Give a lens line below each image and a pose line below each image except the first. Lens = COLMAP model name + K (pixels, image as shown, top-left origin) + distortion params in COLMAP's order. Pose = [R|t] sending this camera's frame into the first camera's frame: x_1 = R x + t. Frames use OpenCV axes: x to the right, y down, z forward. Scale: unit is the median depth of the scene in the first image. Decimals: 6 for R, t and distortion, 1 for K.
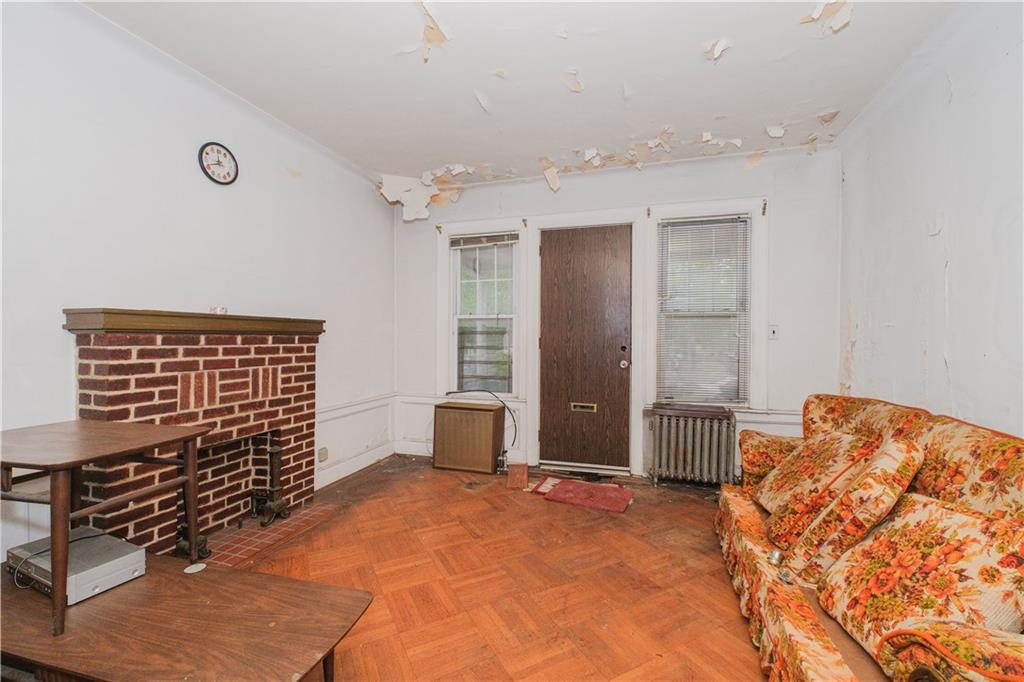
lens RADIAL K [[434.1, 0, 517.1], [0, 434.1, 337.5], [0, 0, 1]] dist [-0.001148, -0.000680]
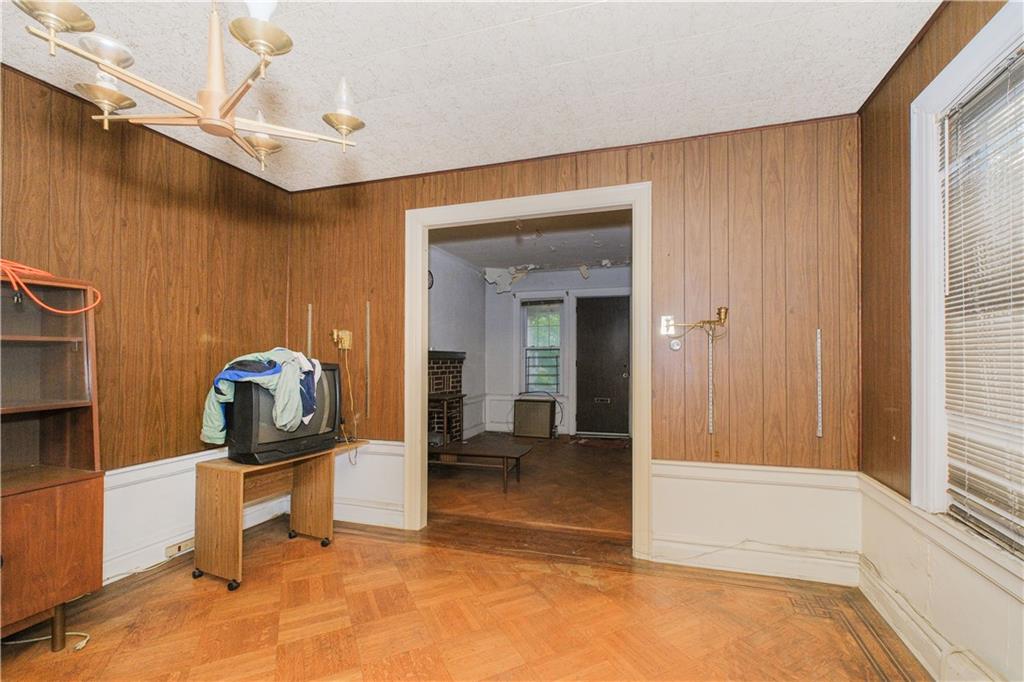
lens RADIAL K [[434.1, 0, 535.7], [0, 434.1, 352.6], [0, 0, 1]] dist [-0.001148, -0.000680]
pose [[0.999823, -0.005820, -0.017912, -0.079422], [0.005569, 0.999886, -0.014029, -0.006840], [0.017991, 0.013926, 0.999741, -0.747493]]
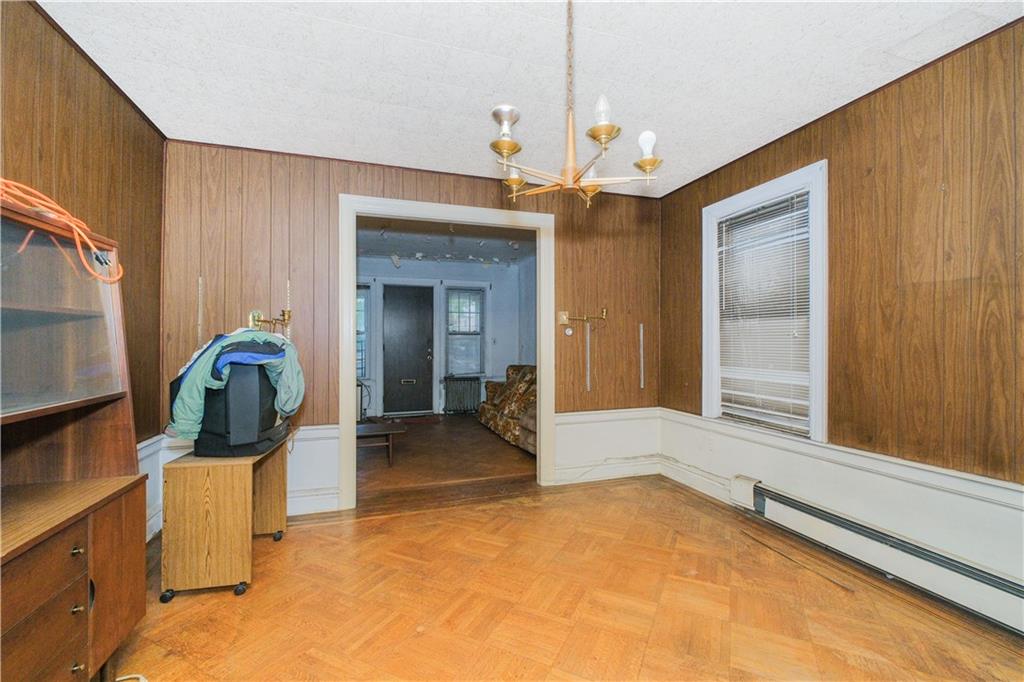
lens RADIAL K [[434.1, 0, 502.9], [0, 434.1, 342.1], [0, 0, 1]] dist [-0.001148, -0.000680]
pose [[0.829929, -0.004578, 0.557851, -0.556427], [0.007048, 0.999973, -0.002280, -0.003097], [-0.557825, 0.005825, 0.829938, -0.792526]]
